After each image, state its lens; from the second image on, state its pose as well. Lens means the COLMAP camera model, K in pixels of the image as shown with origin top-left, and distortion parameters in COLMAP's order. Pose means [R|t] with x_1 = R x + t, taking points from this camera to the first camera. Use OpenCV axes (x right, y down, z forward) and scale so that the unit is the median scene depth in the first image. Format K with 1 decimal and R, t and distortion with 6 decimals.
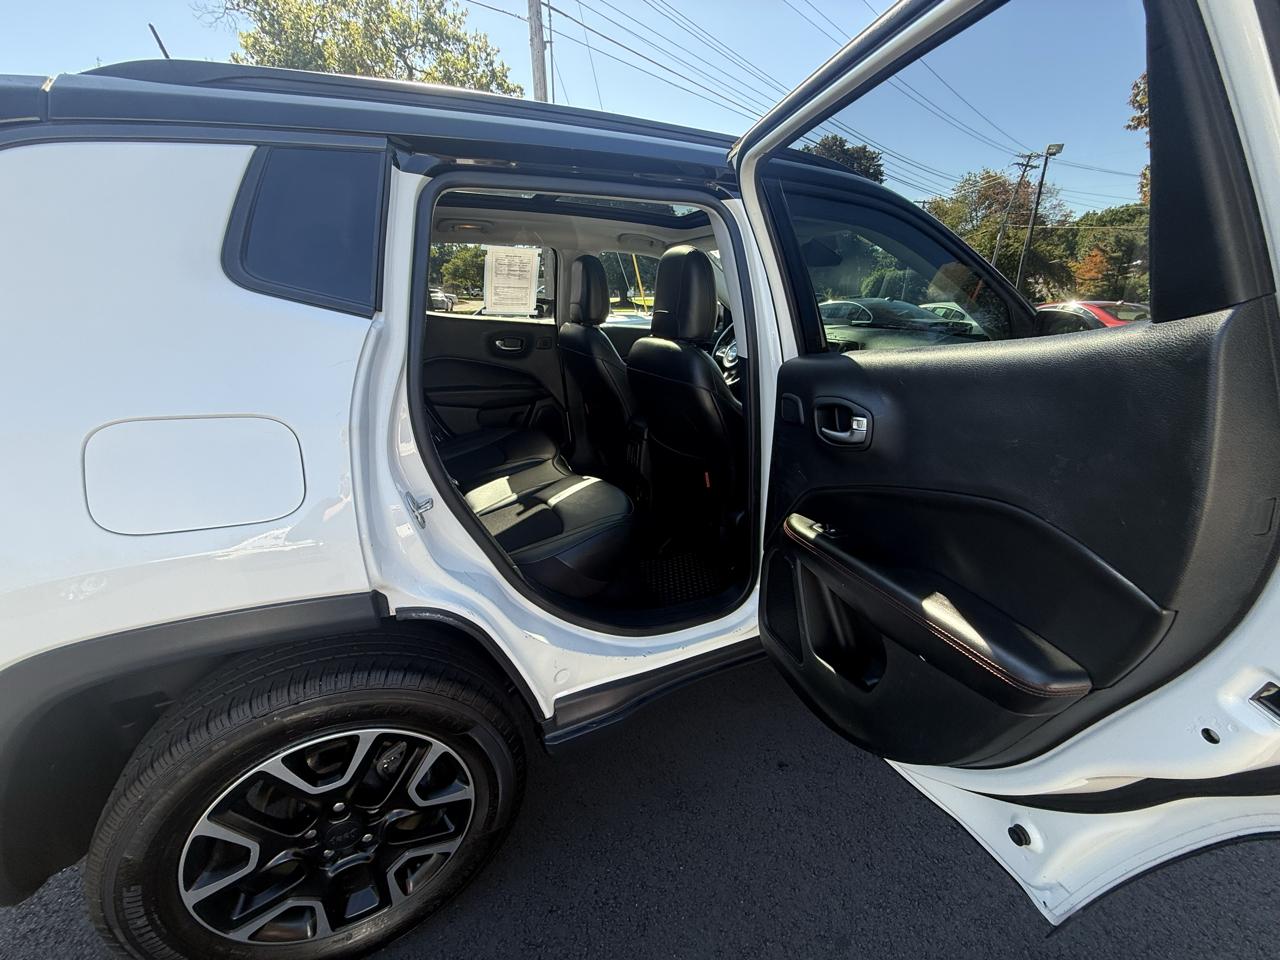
lens RADIAL K [[523.8, 0, 621.9], [0, 523.8, 485.7], [0, 0, 1]] dist [0.009767, 0.000009]
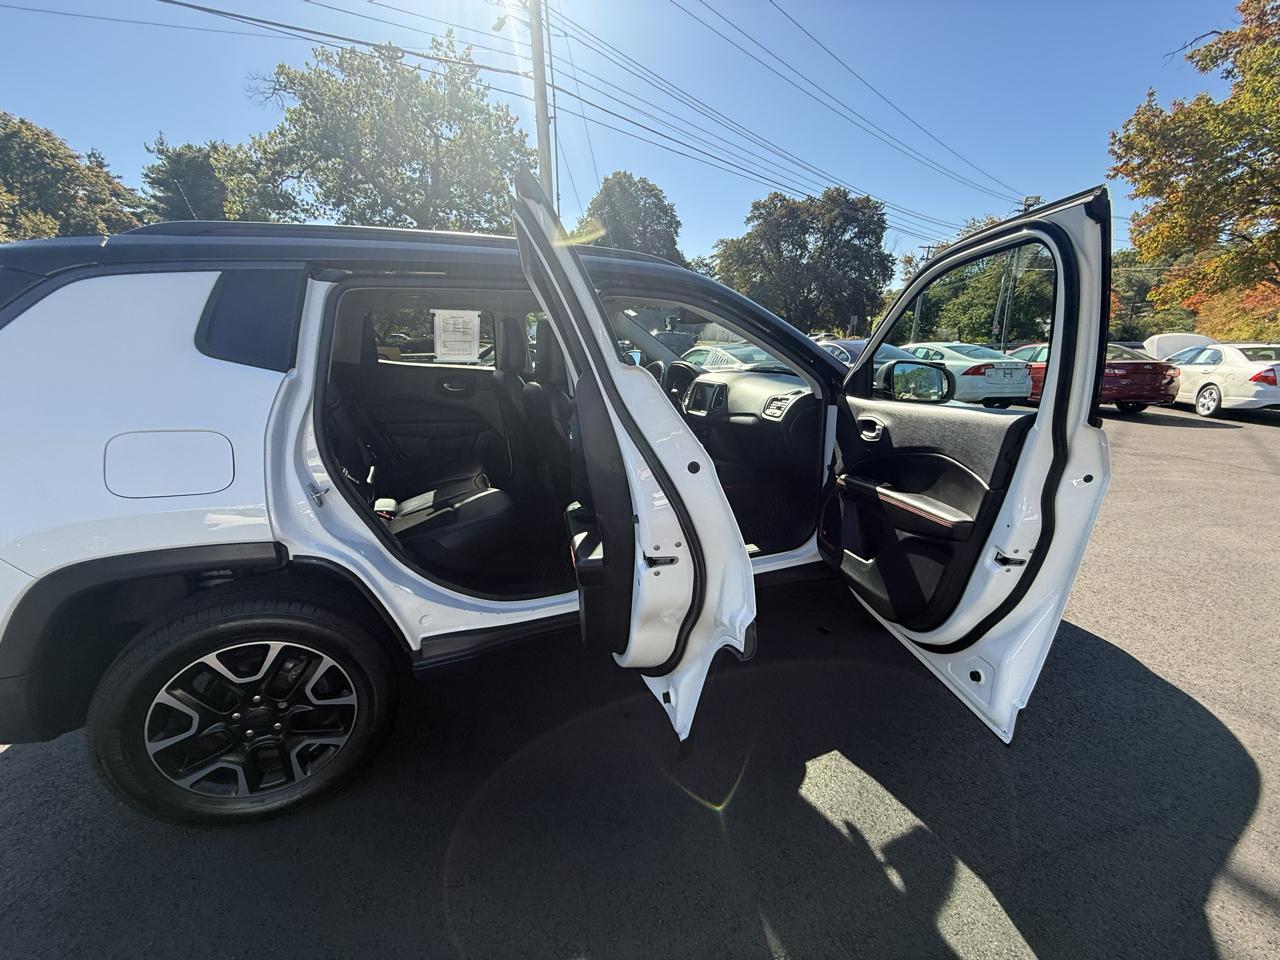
lens RADIAL K [[519.2, 0, 614.7], [0, 519.2, 482.3], [0, 0, 1]] dist [0.009786, 0.000422]
pose [[0.999370, 0.003233, -0.035340, 0.433085], [-0.005943, 0.997025, -0.076843, 0.098574], [0.034987, 0.077005, 0.996417, -0.391973]]
